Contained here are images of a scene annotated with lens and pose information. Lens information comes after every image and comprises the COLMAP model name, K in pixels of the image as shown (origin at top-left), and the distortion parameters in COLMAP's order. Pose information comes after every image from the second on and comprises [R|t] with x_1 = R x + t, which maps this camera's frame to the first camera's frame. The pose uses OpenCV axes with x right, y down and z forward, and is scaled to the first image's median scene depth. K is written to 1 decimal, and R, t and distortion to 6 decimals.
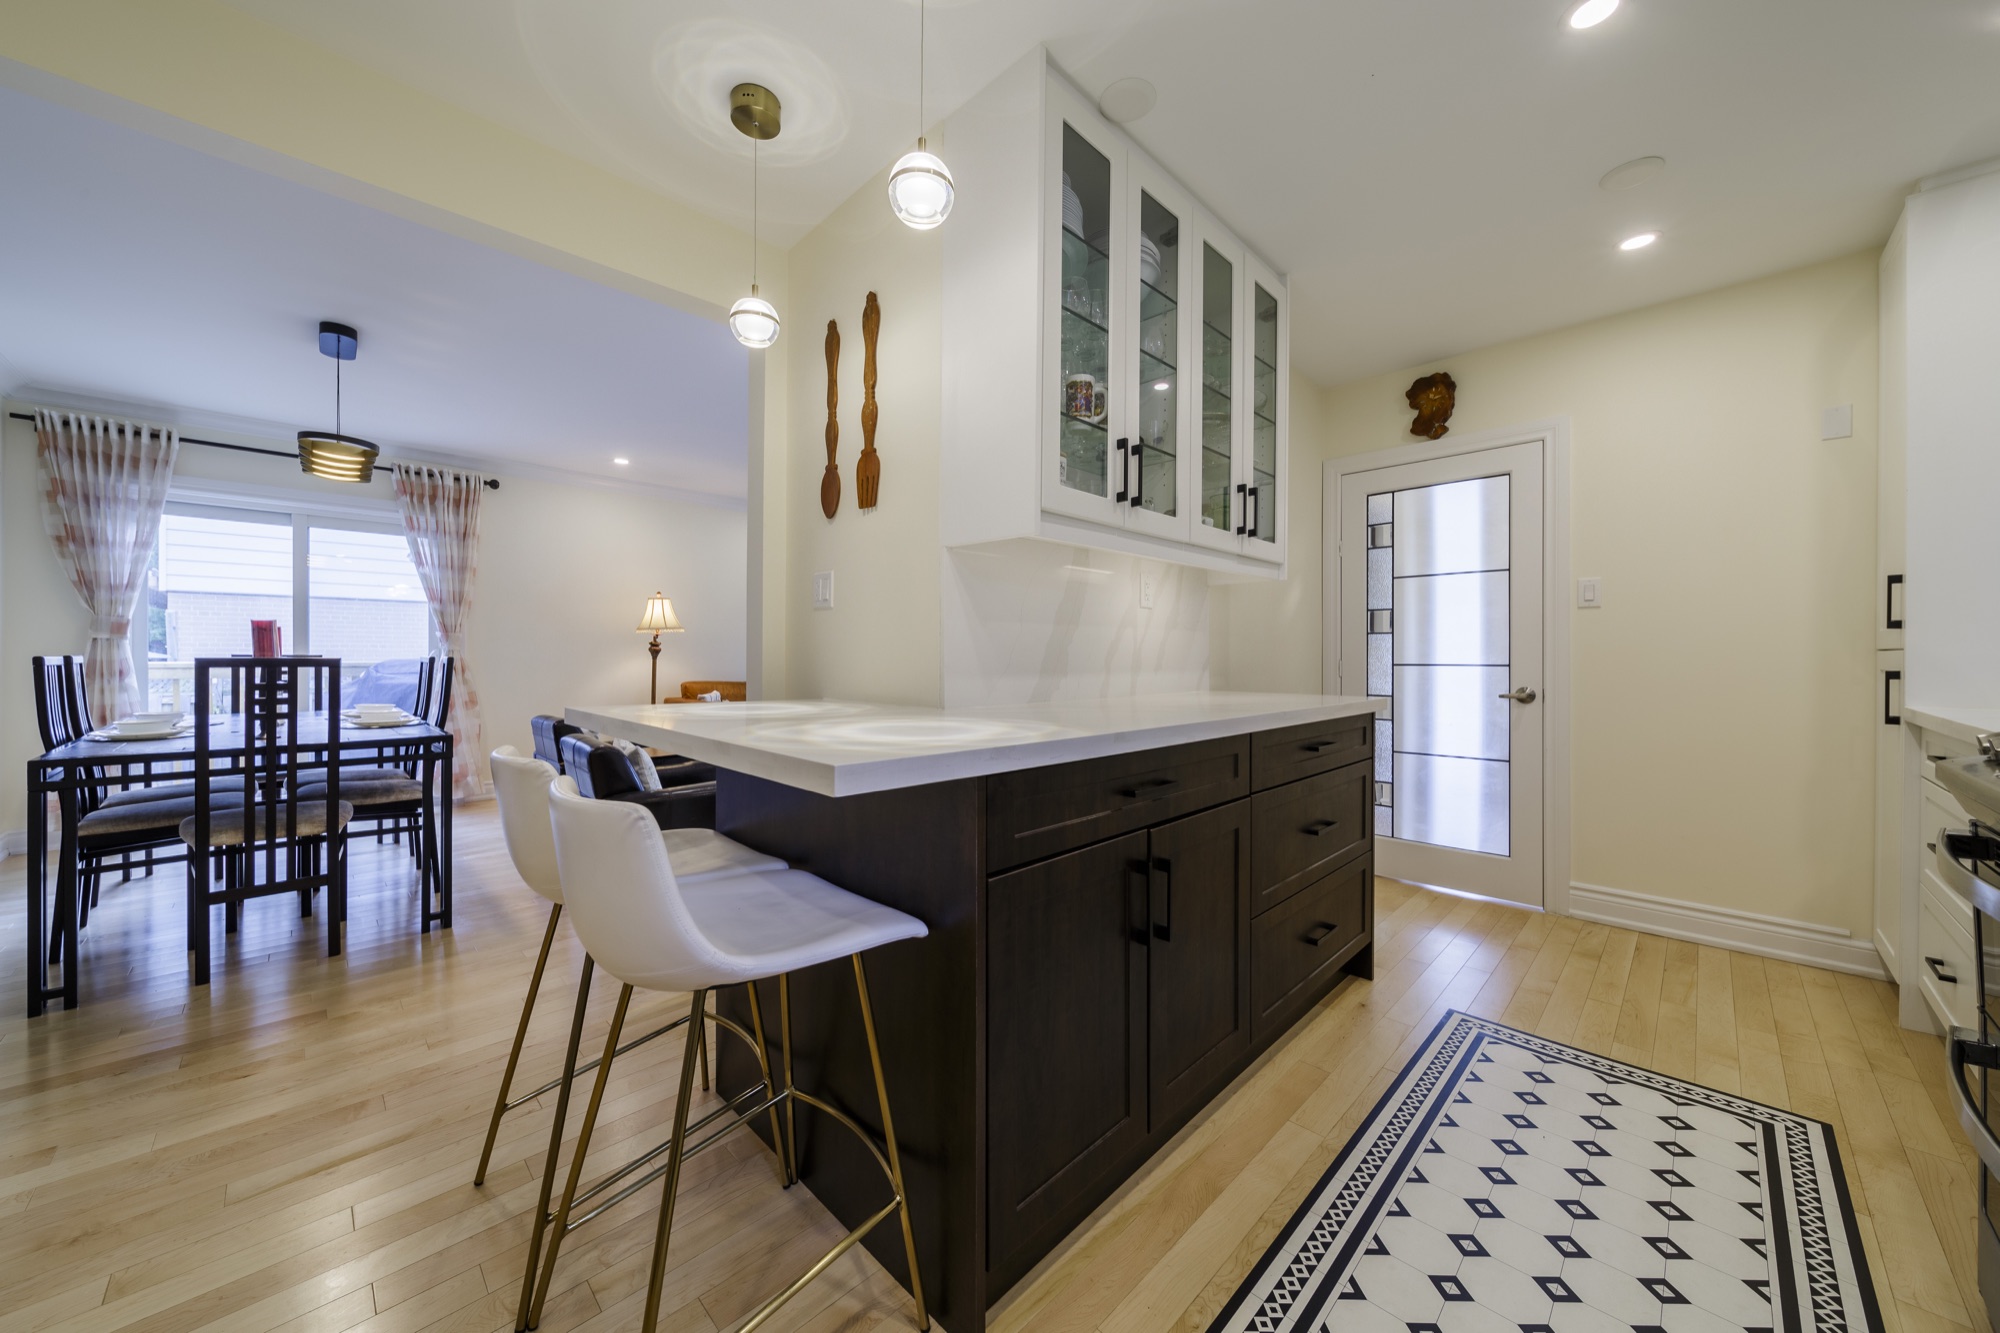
lens RADIAL K [[721.0, 0, 1006.8], [0, 721.0, 656.5], [0, 0, 1]] dist [-0.000558, -0.000151]
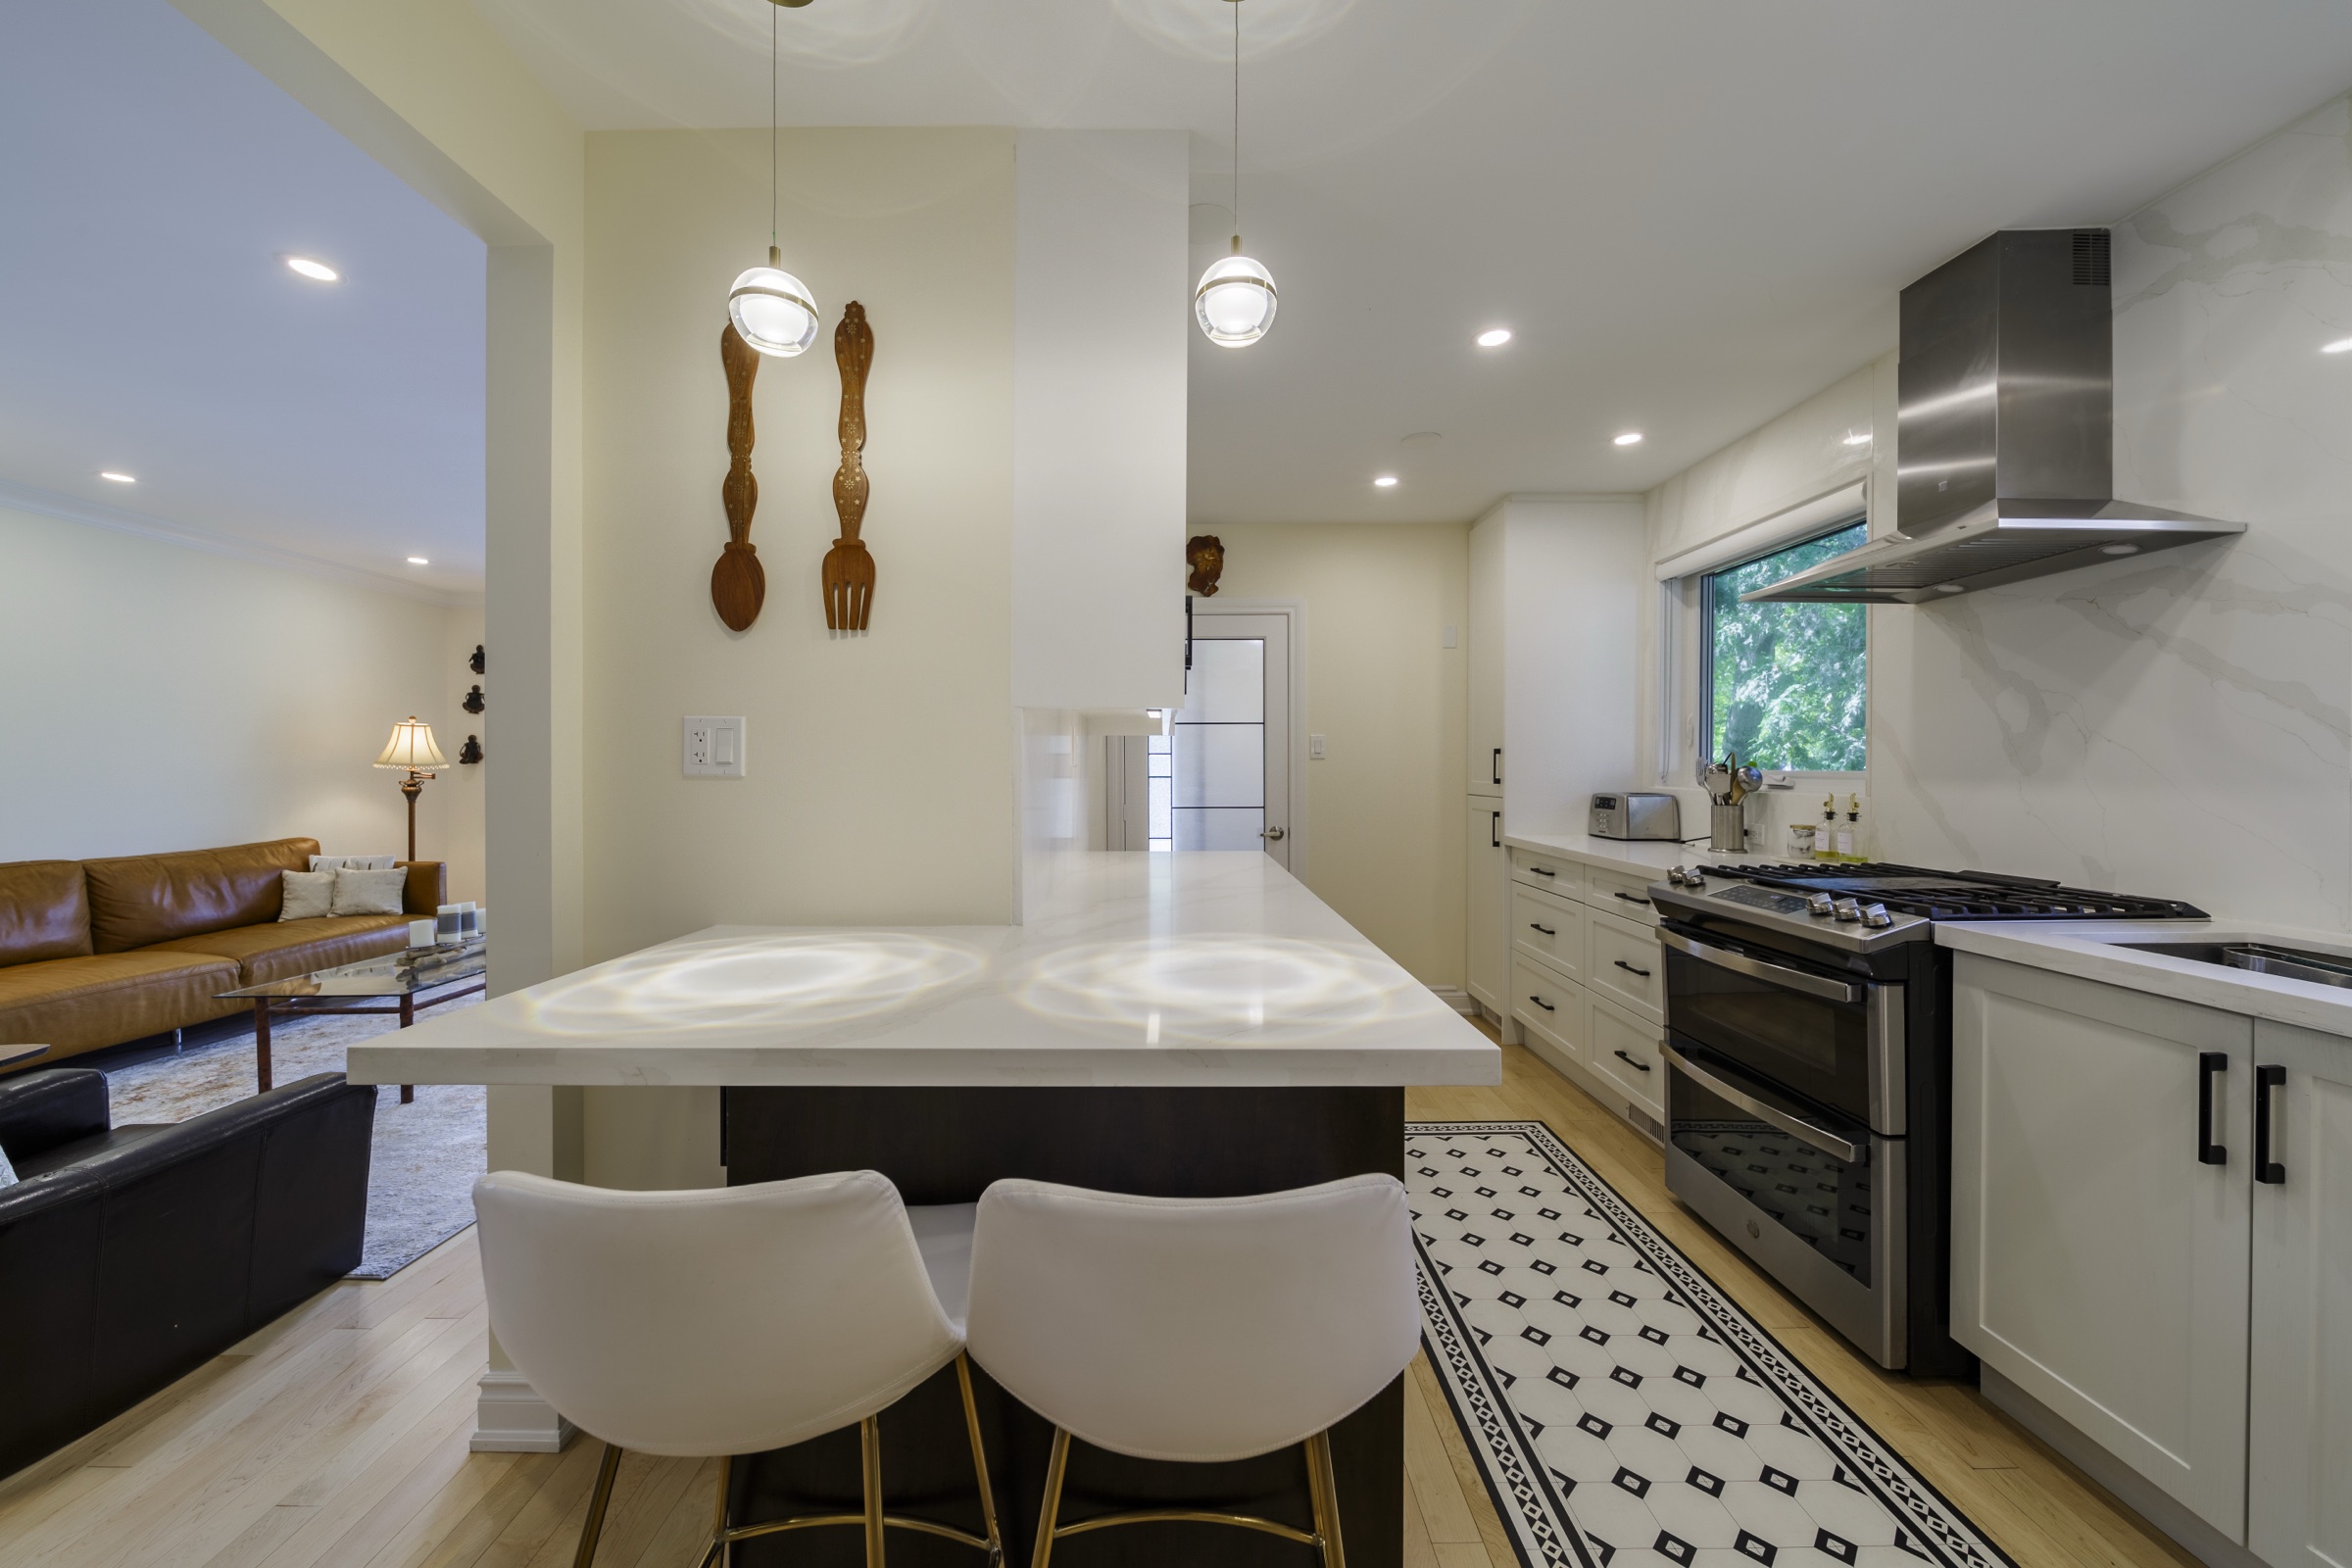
lens RADIAL K [[847.9, 0, 1183.9], [0, 847.9, 772.2], [0, 0, 1]] dist [-0.000558, -0.000151]
pose [[0.699950, -0.005333, 0.714172, -0.499657], [0.002389, 0.999984, 0.005126, -0.072862], [-0.714188, -0.001881, 0.699951, 0.219775]]
